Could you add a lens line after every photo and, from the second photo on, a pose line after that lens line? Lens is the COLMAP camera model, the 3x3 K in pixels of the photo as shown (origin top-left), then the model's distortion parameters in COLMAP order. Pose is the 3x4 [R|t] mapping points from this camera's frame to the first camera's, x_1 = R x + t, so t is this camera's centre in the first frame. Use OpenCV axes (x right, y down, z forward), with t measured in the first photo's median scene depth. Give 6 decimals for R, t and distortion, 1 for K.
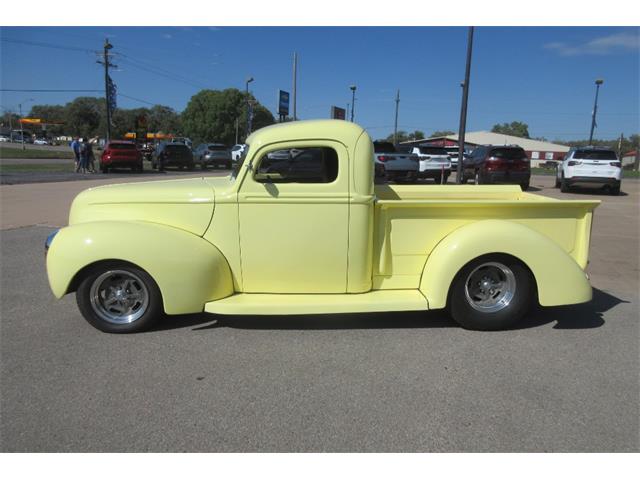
lens RADIAL K [[483.3, 0, 320.0], [0, 483.3, 240.0], [0, 0, 1]] dist [-0.009002, 0.003259]
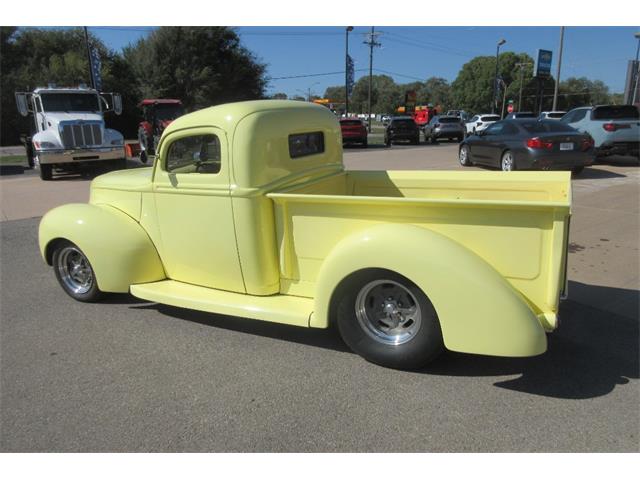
lens RADIAL K [[491.7, 0, 320.4], [0, 491.7, 222.7], [0, 0, 1]] dist [0.003485, 0.004753]
pose [[0.853643, 0.062261, -0.517124, 0.134216], [-0.052011, 0.998057, 0.034307, -0.013088], [0.518255, -0.002389, 0.855223, 0.057938]]
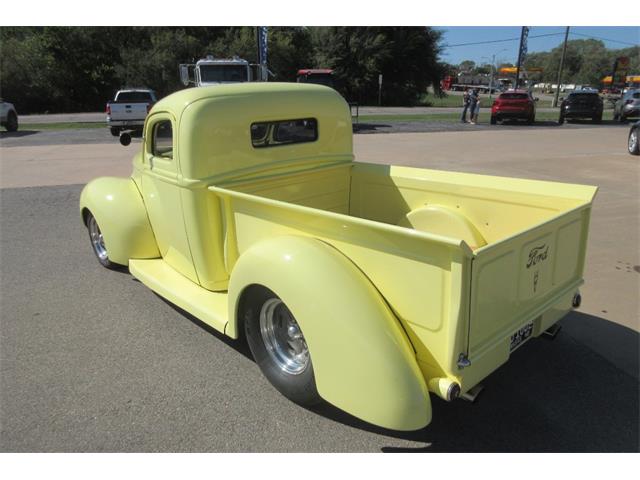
lens RADIAL K [[496.2, 0, 317.0], [0, 496.2, 221.0], [0, 0, 1]] dist [-0.008828, 0.001611]
pose [[0.612724, 0.170678, -0.771647, 0.180344], [-0.122653, 0.985107, 0.120501, -0.029789], [0.780722, 0.020811, 0.624532, 0.124107]]
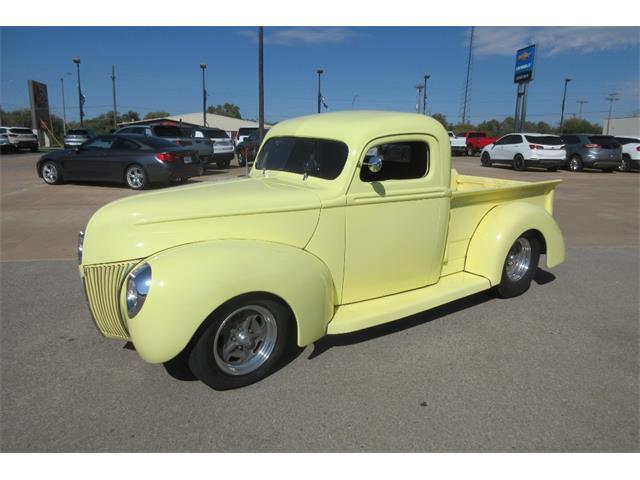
lens RADIAL K [[483.3, 0, 320.0], [0, 483.3, 240.0], [0, 0, 1]] dist [-0.009002, 0.003259]
pose [[0.842061, -0.121879, 0.525433, -0.135903], [0.101745, 0.992540, 0.067171, -0.015634], [-0.529700, -0.003101, 0.848180, 0.054122]]
